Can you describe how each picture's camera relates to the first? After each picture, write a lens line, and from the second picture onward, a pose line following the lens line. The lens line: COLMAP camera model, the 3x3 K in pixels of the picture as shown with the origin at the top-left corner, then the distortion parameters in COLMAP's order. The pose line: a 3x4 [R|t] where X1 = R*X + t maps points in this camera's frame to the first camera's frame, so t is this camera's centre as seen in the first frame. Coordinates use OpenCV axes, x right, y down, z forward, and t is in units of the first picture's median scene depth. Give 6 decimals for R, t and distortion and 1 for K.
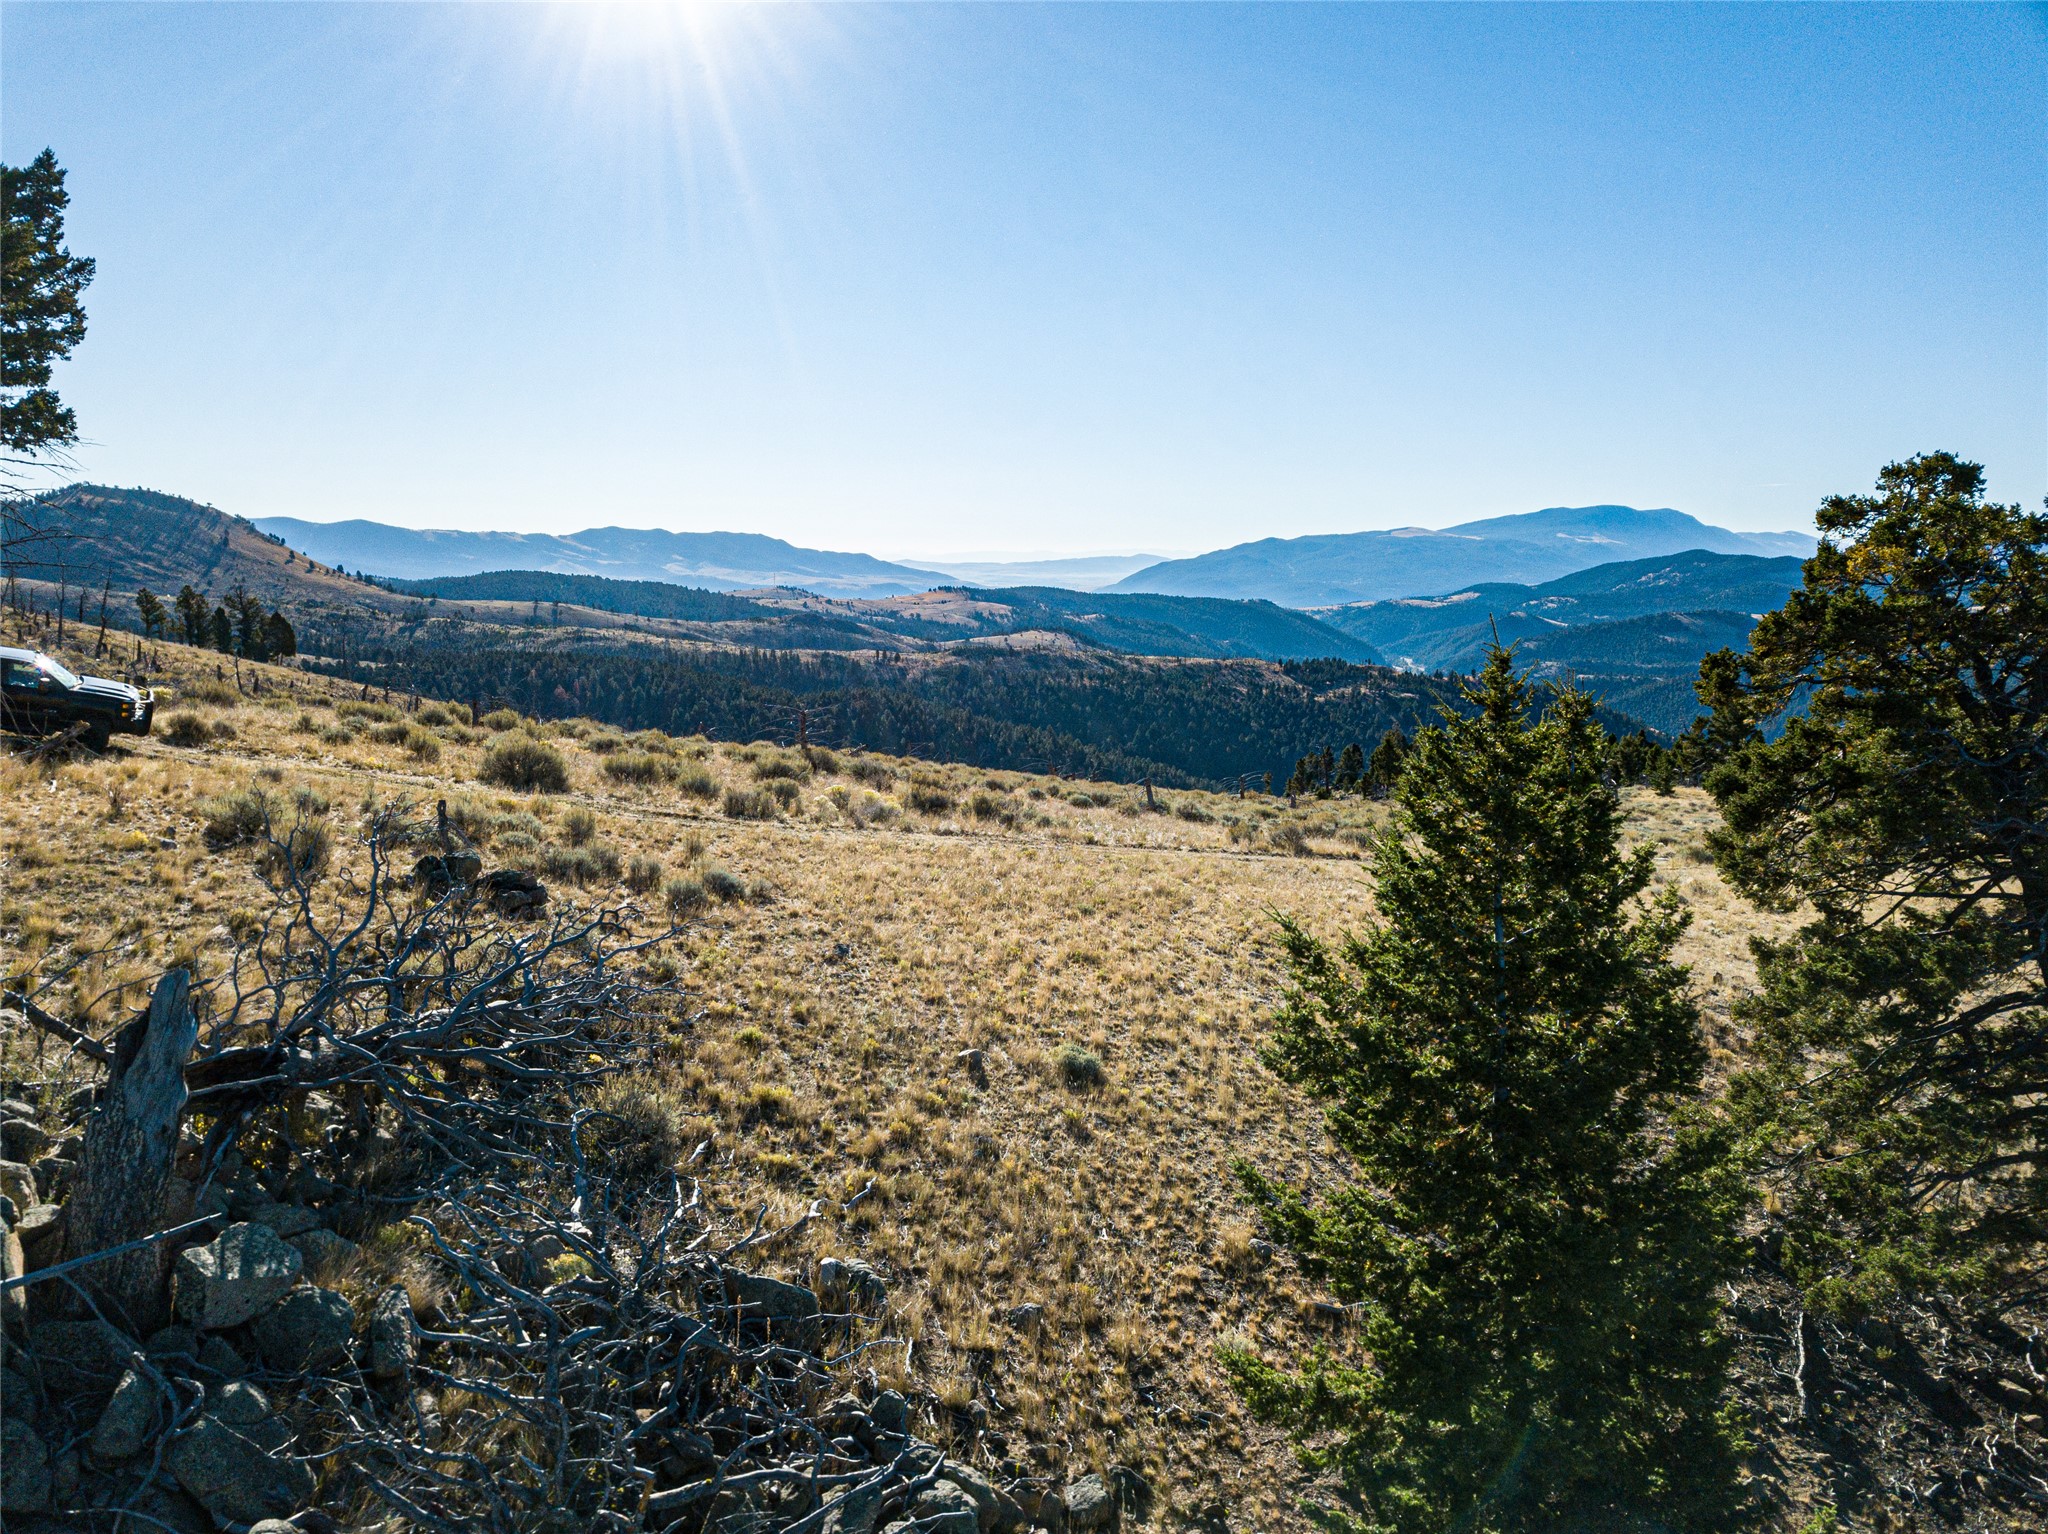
lens RADIAL K [[1566.5, 0, 1000.5], [0, 1566.5, 773.5], [0, 0, 1]] dist [0.012758, -0.004360]
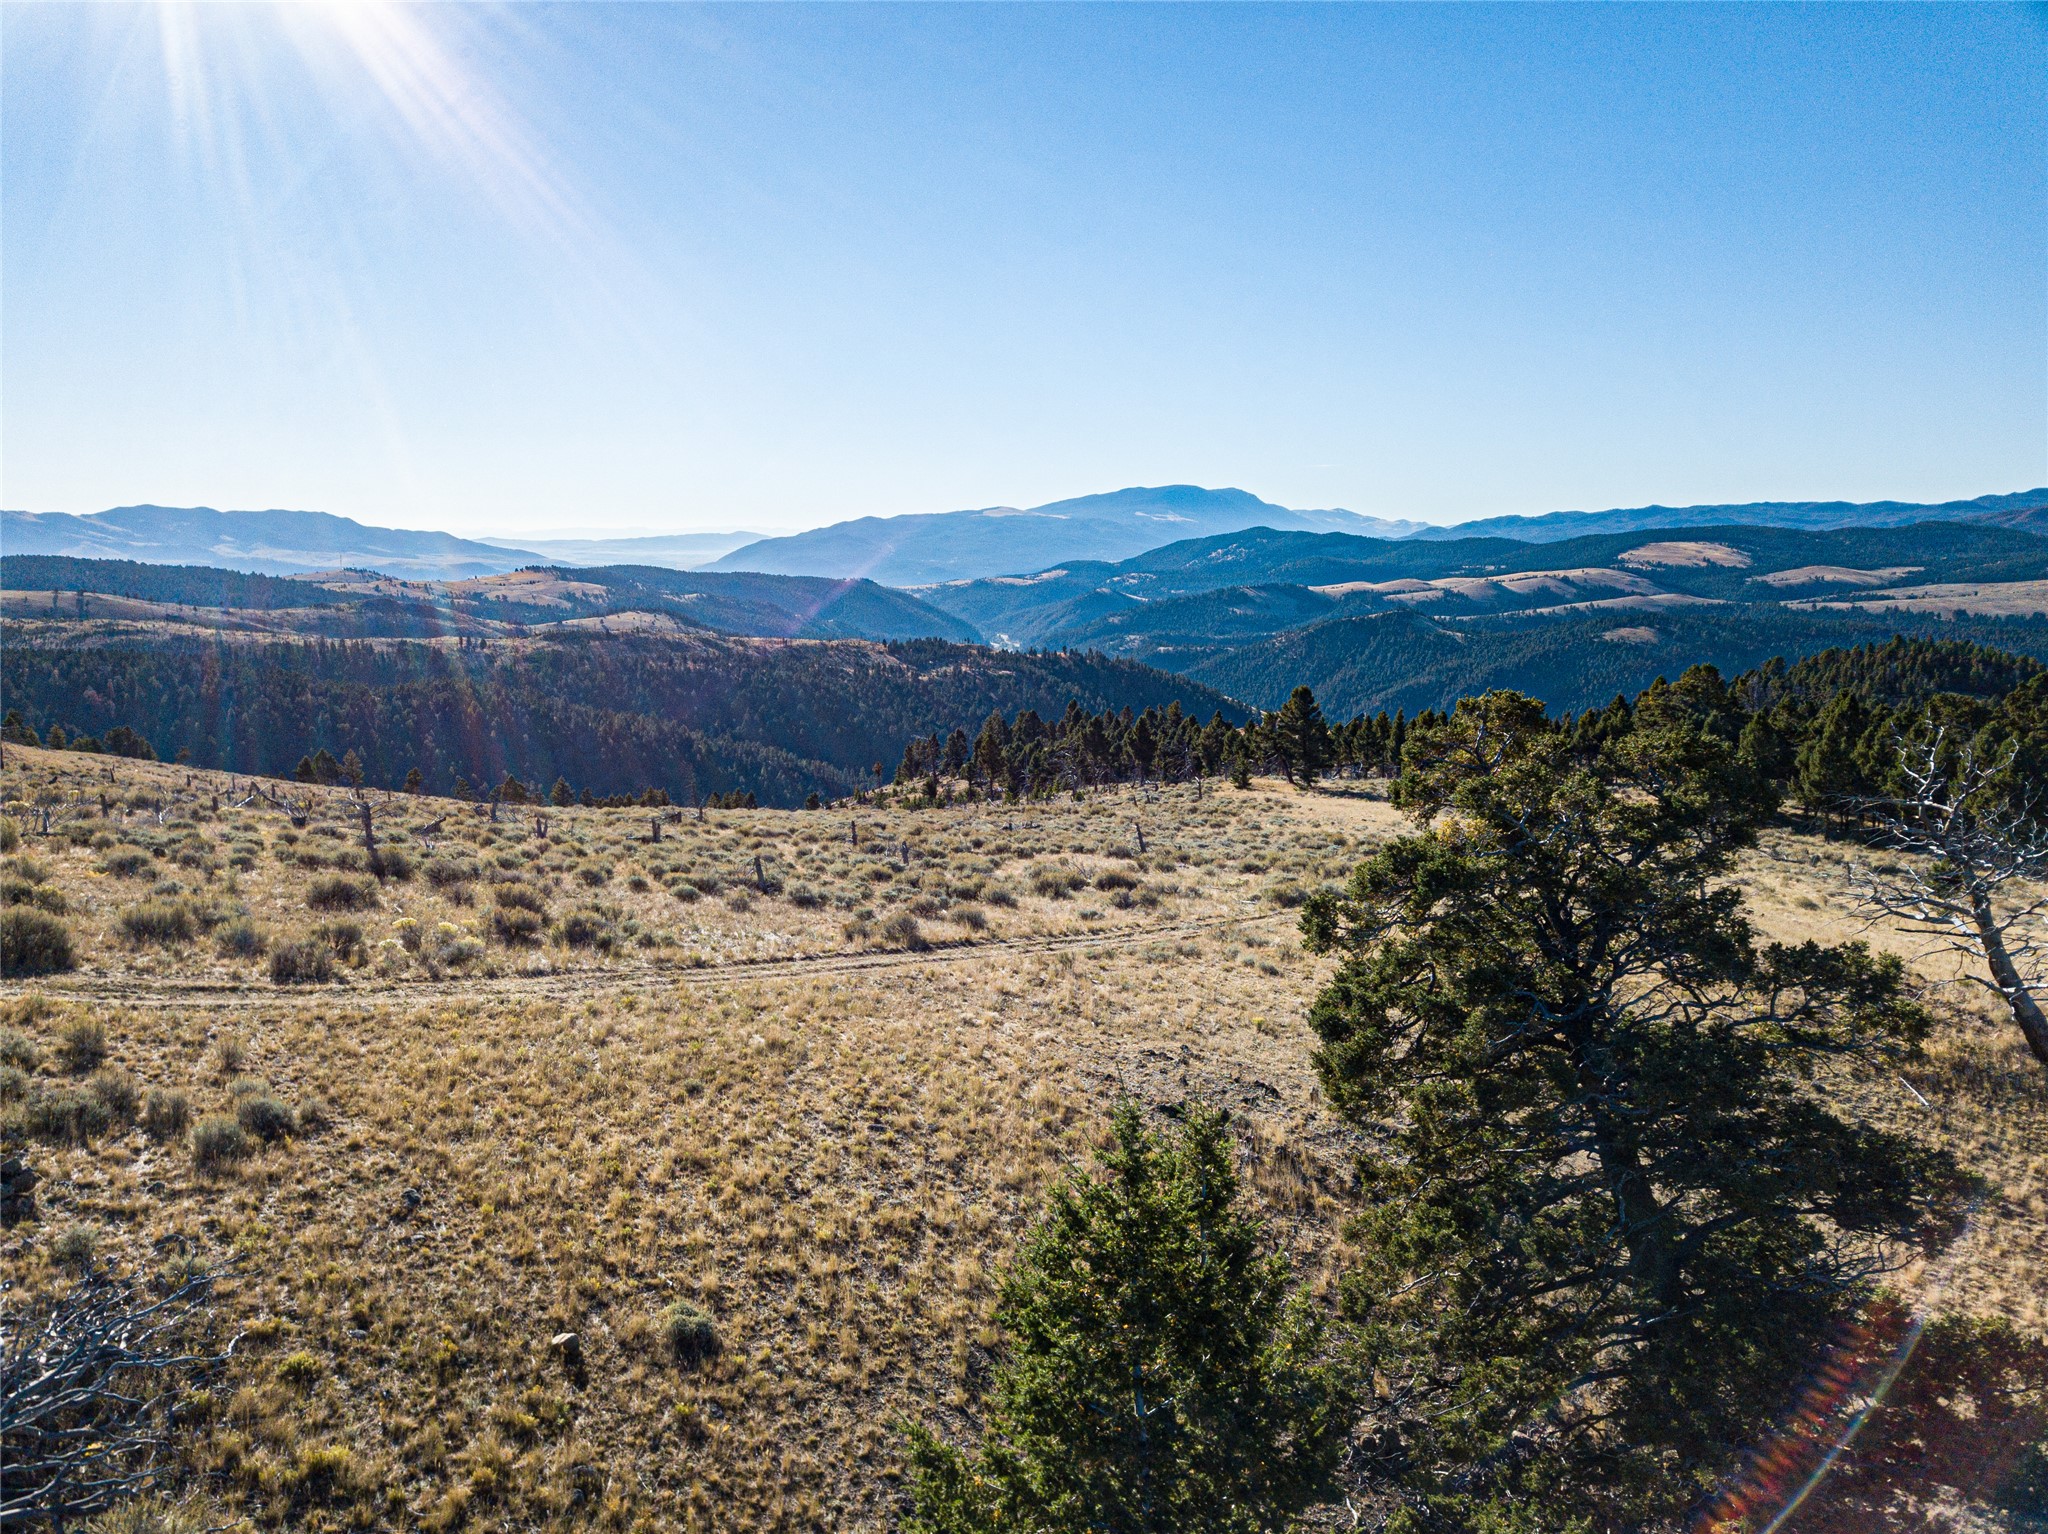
lens RADIAL K [[1563.4, 0, 1001.6], [0, 1563.4, 777.0], [0, 0, 1]] dist [0.024231, -0.023671]
pose [[0.968328, -0.043331, 0.245892, 0.012725], [0.039384, 0.999004, 0.020952, -0.124963], [-0.246556, -0.010604, 0.969071, 0.056860]]
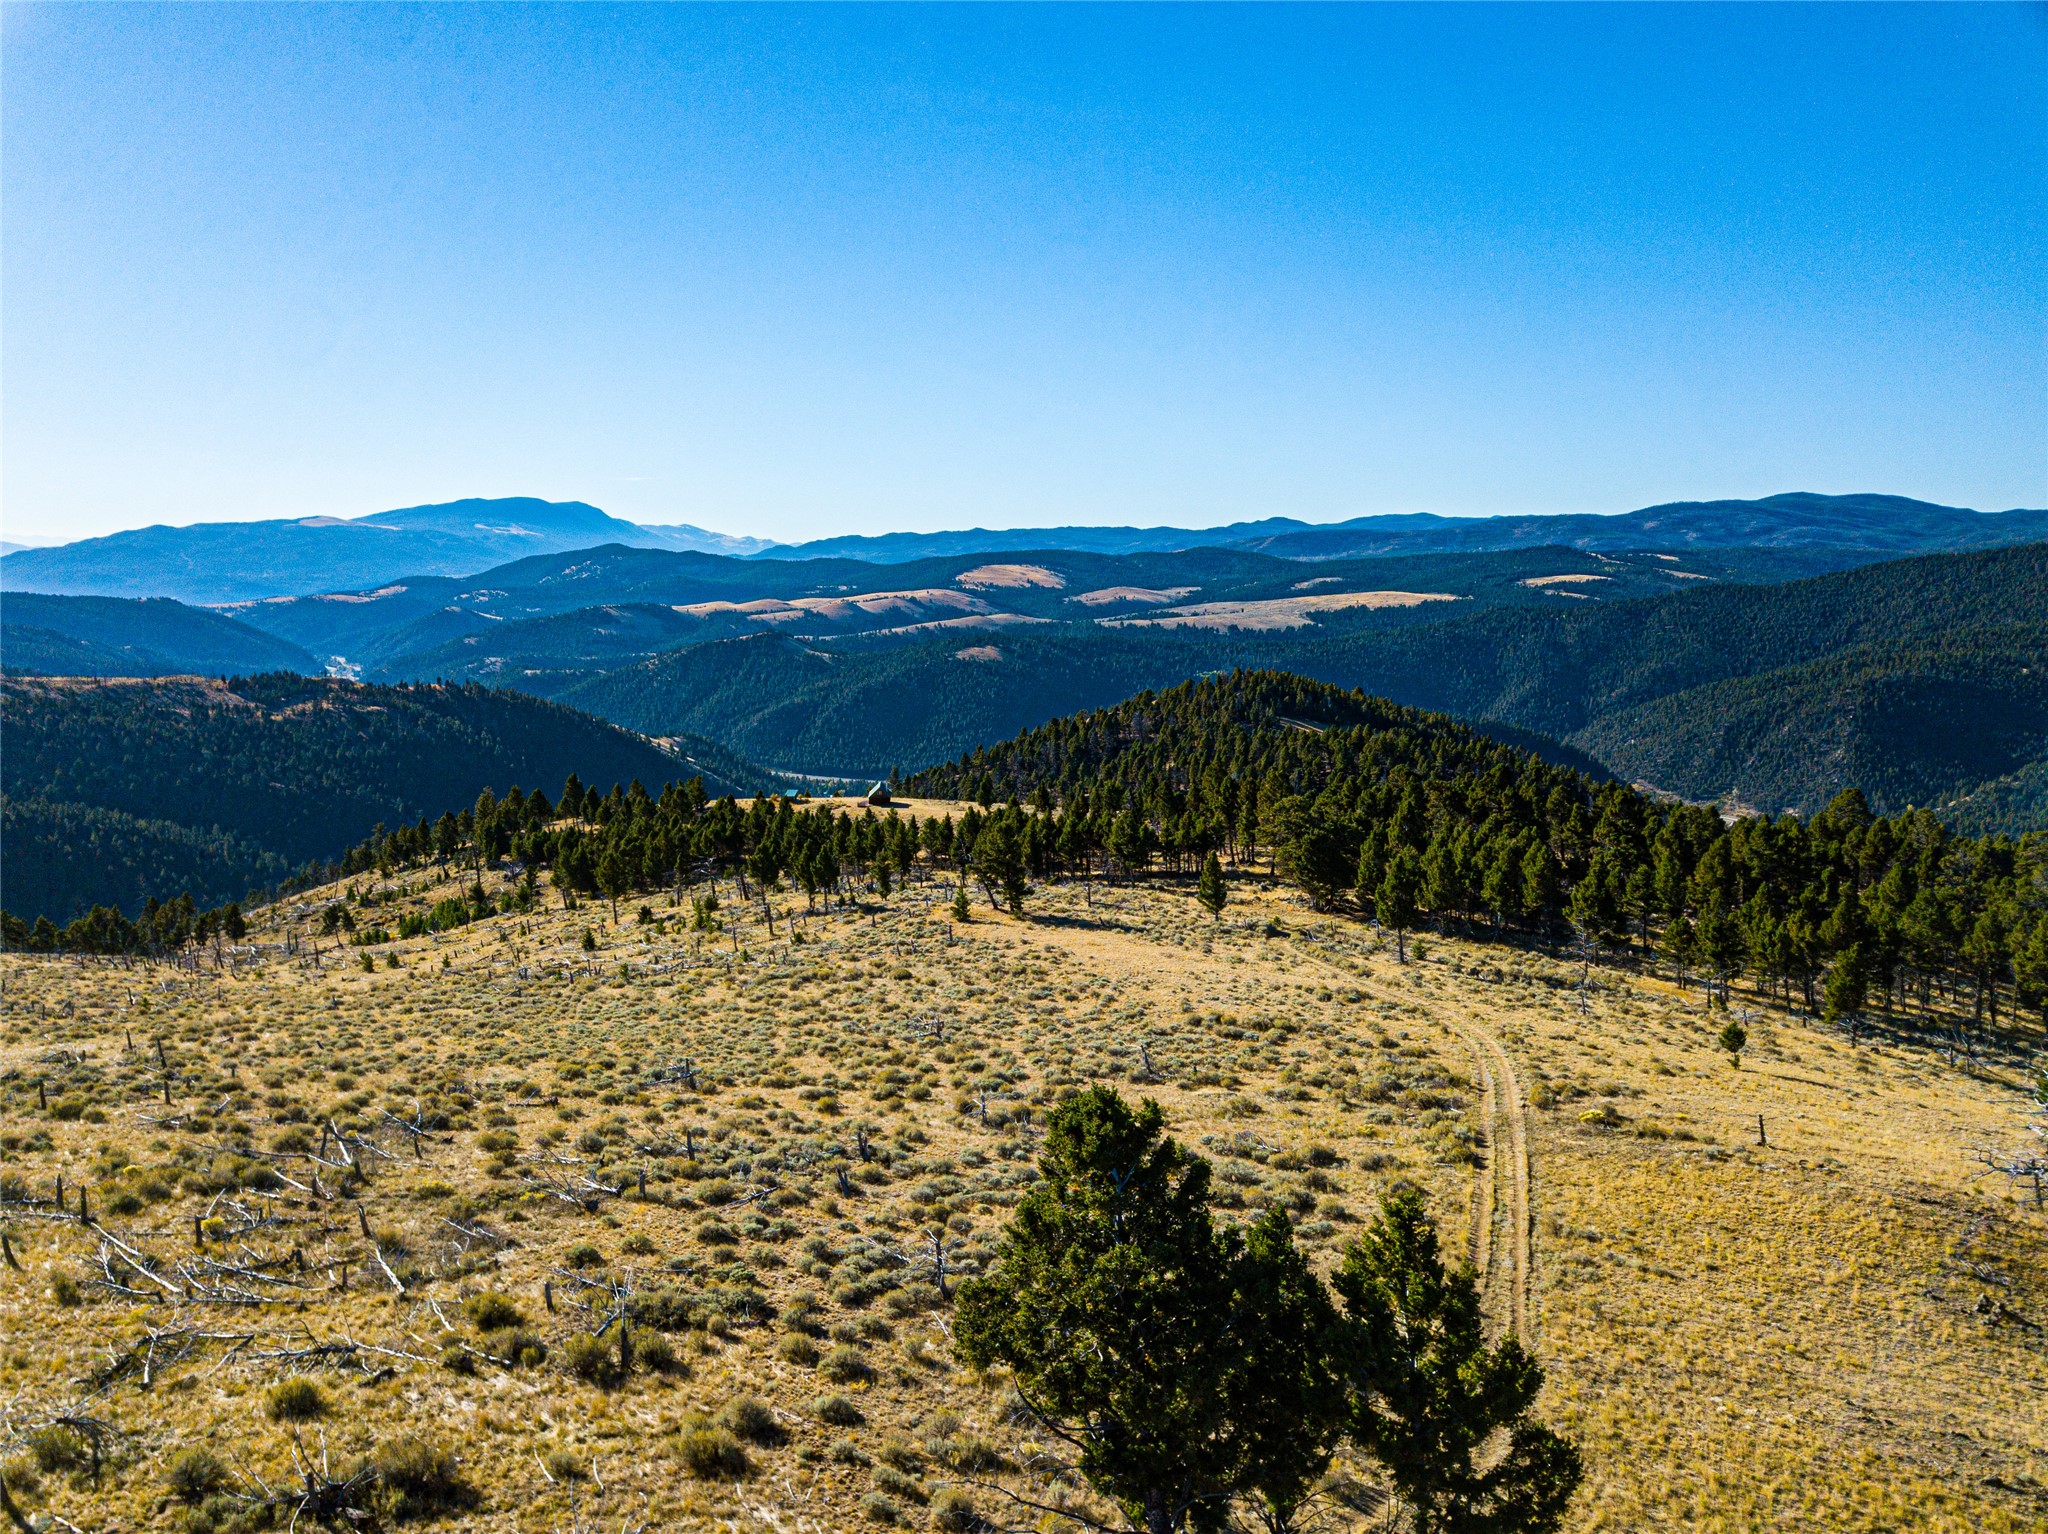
lens RADIAL K [[1565.2, 0, 996.9], [0, 1565.2, 767.4], [0, 0, 1]] dist [0.019558, -0.018268]
pose [[0.791965, -0.081947, 0.605043, -1.397192], [0.080043, 0.996335, 0.030173, -0.745139], [-0.605298, 0.024533, 0.795621, 0.349228]]
